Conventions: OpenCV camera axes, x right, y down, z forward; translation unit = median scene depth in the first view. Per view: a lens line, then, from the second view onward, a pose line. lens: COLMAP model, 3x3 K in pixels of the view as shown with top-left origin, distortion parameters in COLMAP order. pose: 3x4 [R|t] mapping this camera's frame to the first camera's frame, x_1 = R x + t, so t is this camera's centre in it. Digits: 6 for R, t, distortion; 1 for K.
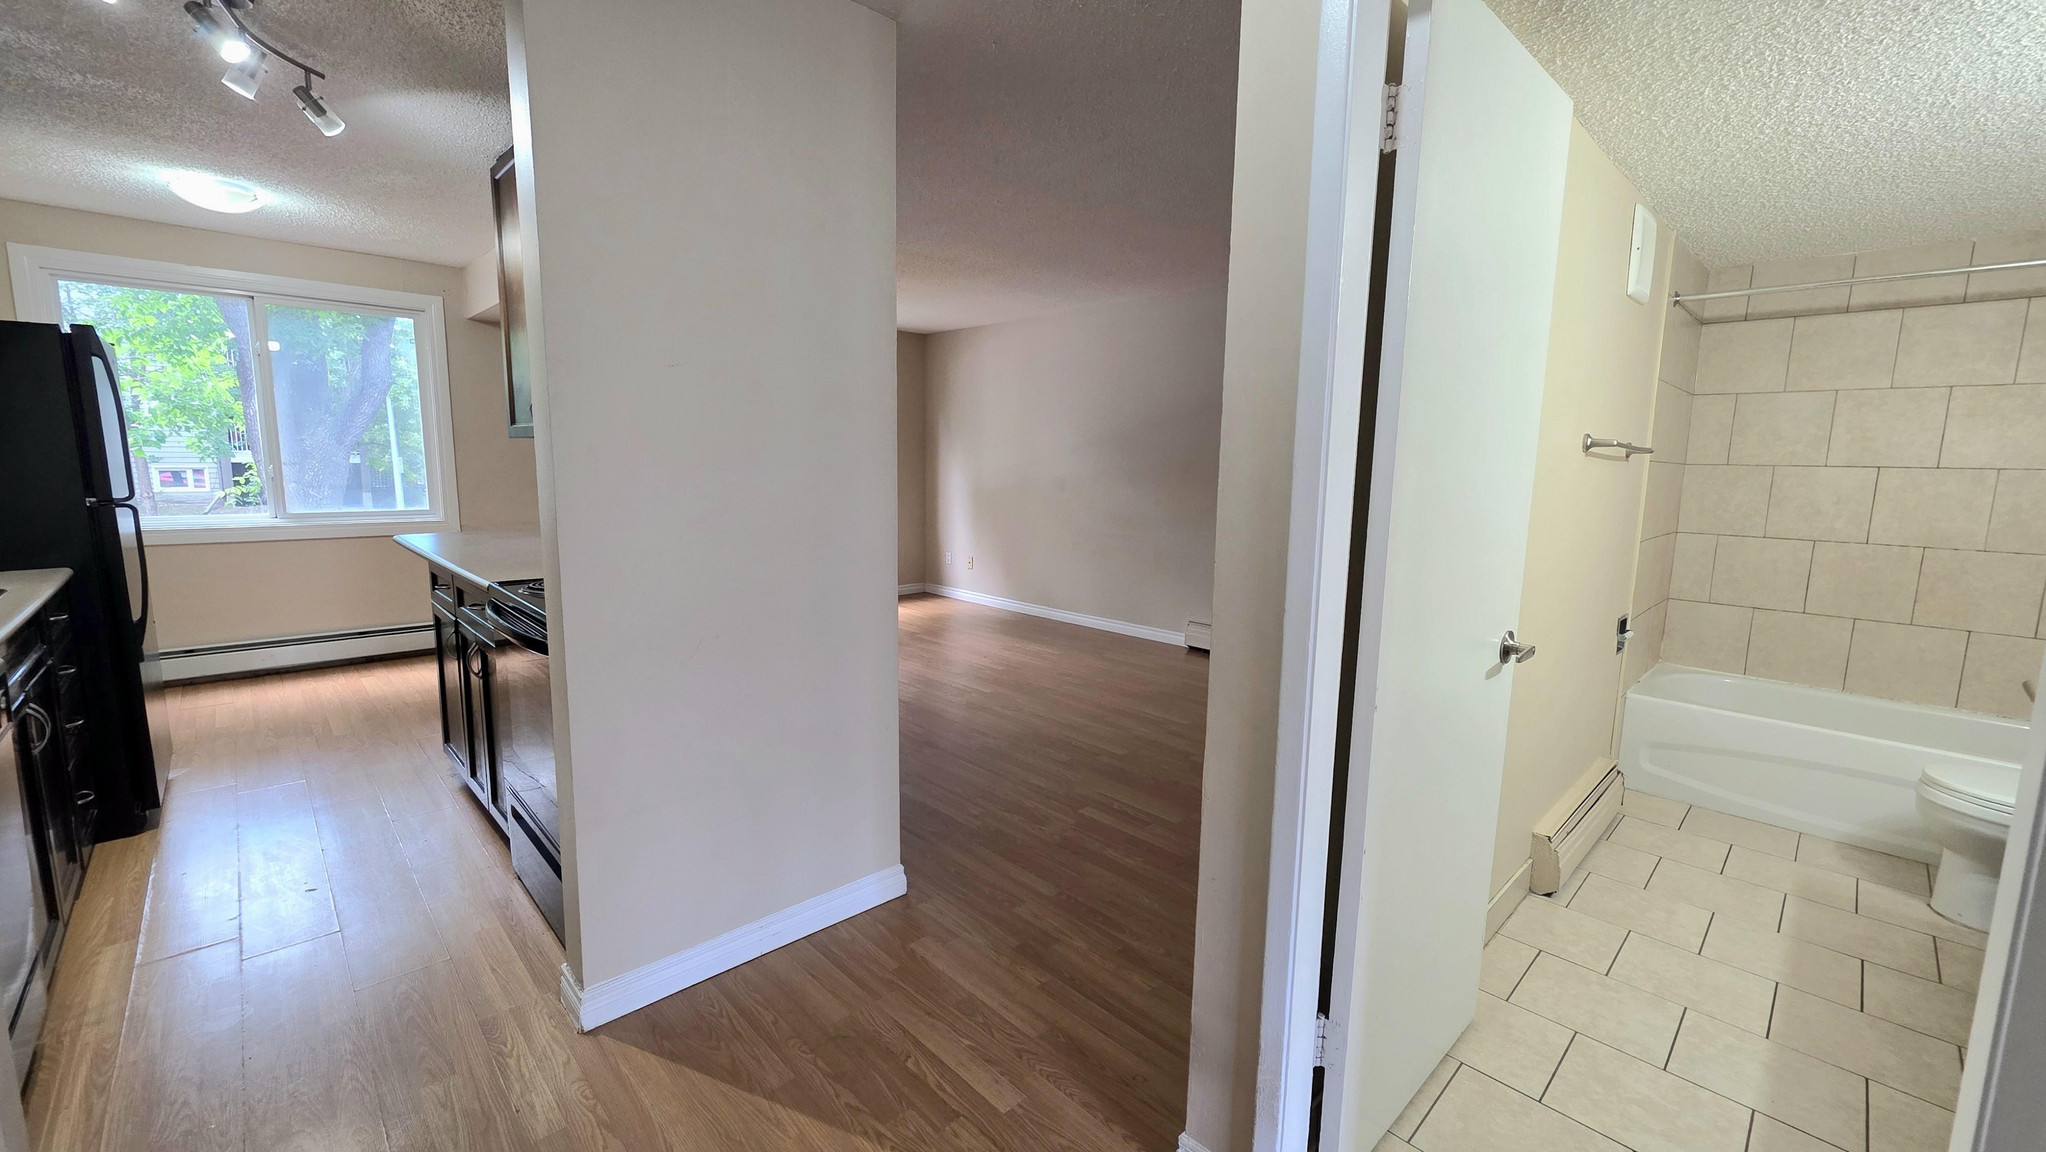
lens RADIAL K [[817.3, 0, 1019.0], [0, 817.3, 572.8], [0, 0, 1]] dist [-0.002734, 0.000398]
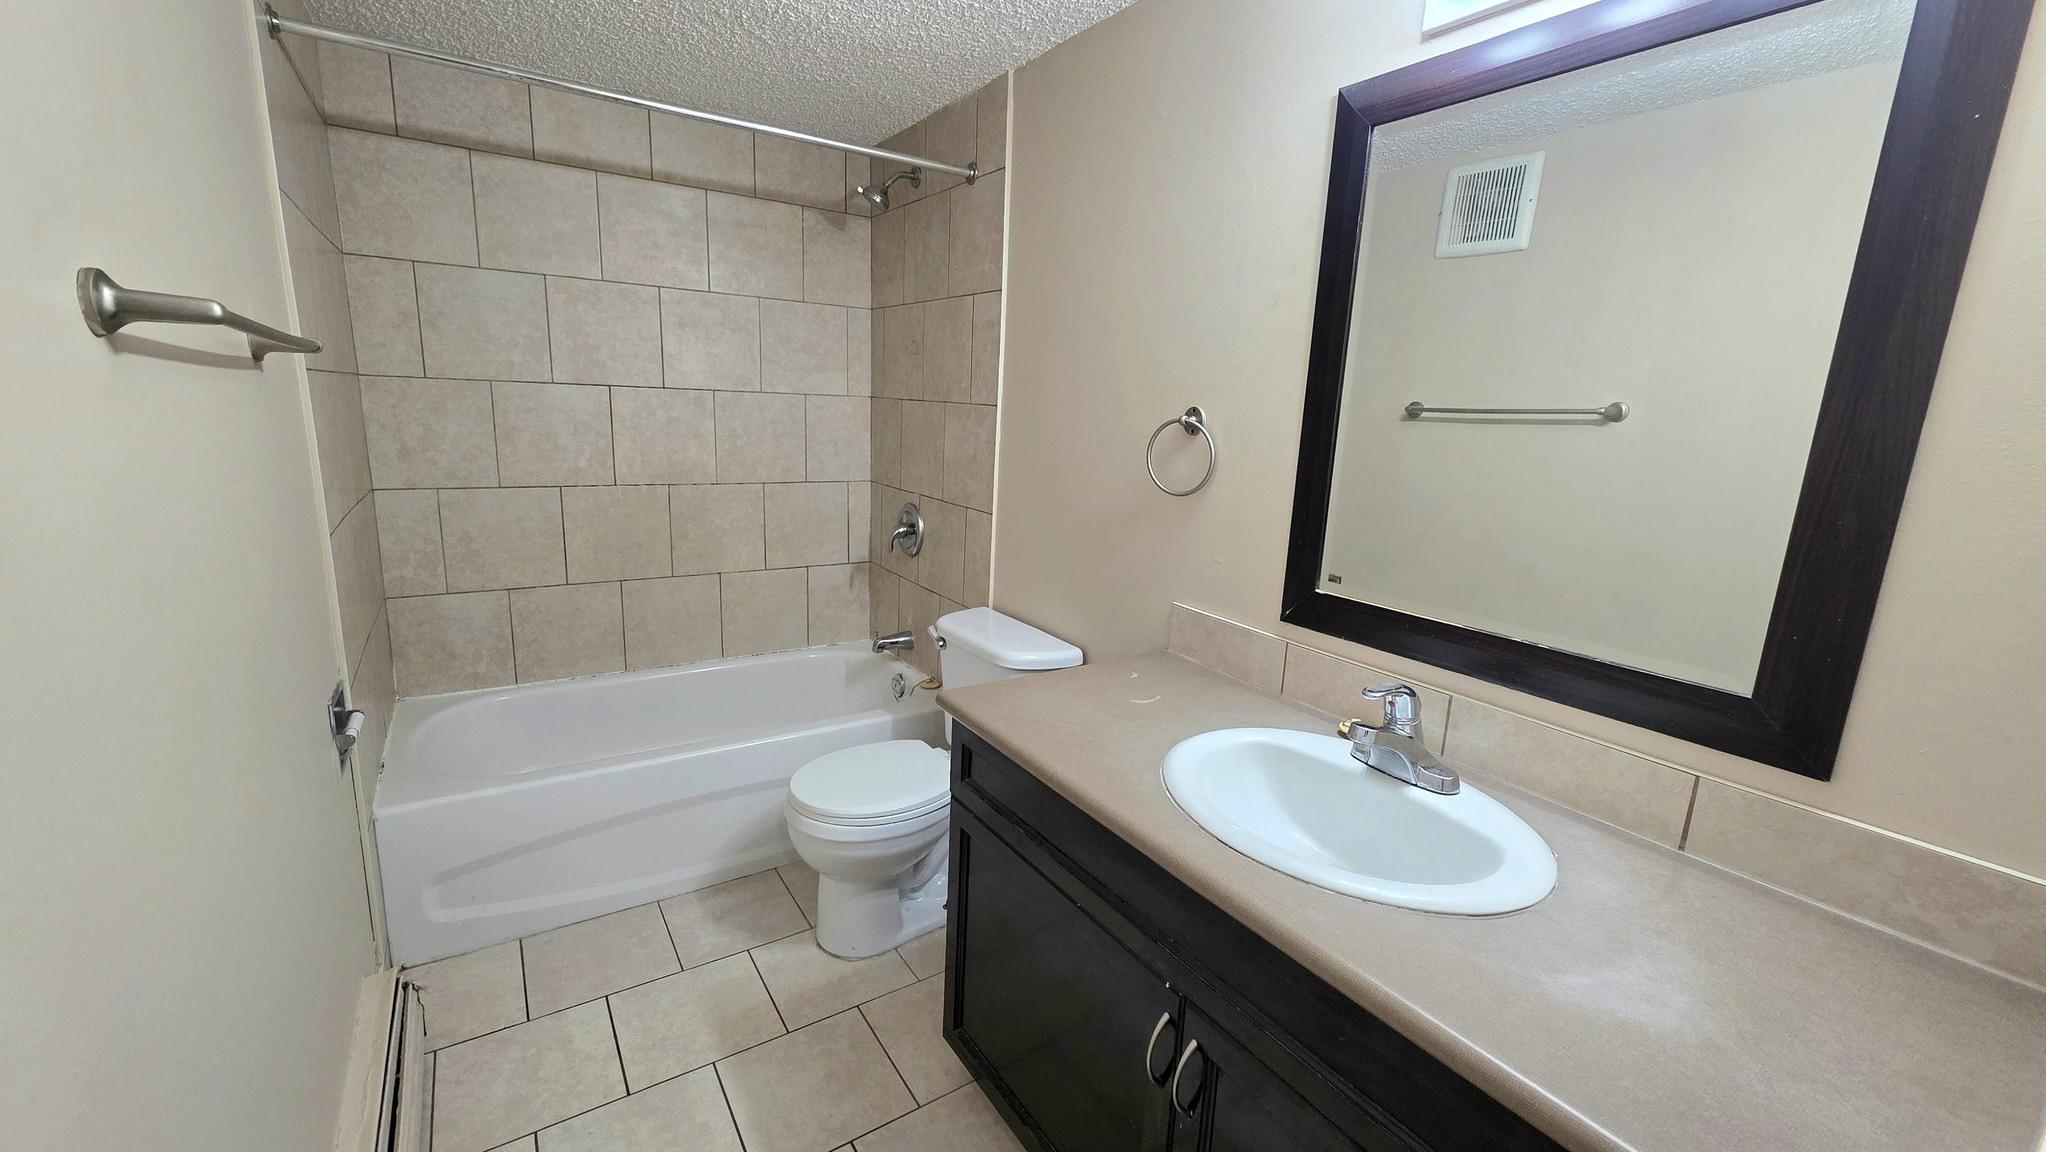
lens RADIAL K [[817.3, 0, 1019.0], [0, 817.3, 572.8], [0, 0, 1]] dist [-0.002734, 0.000398]
pose [[0.184683, -0.208819, 0.960358, 0.345537], [0.099369, 0.976127, 0.193139, -0.067149], [-0.977762, 0.059760, 0.201024, 0.473540]]
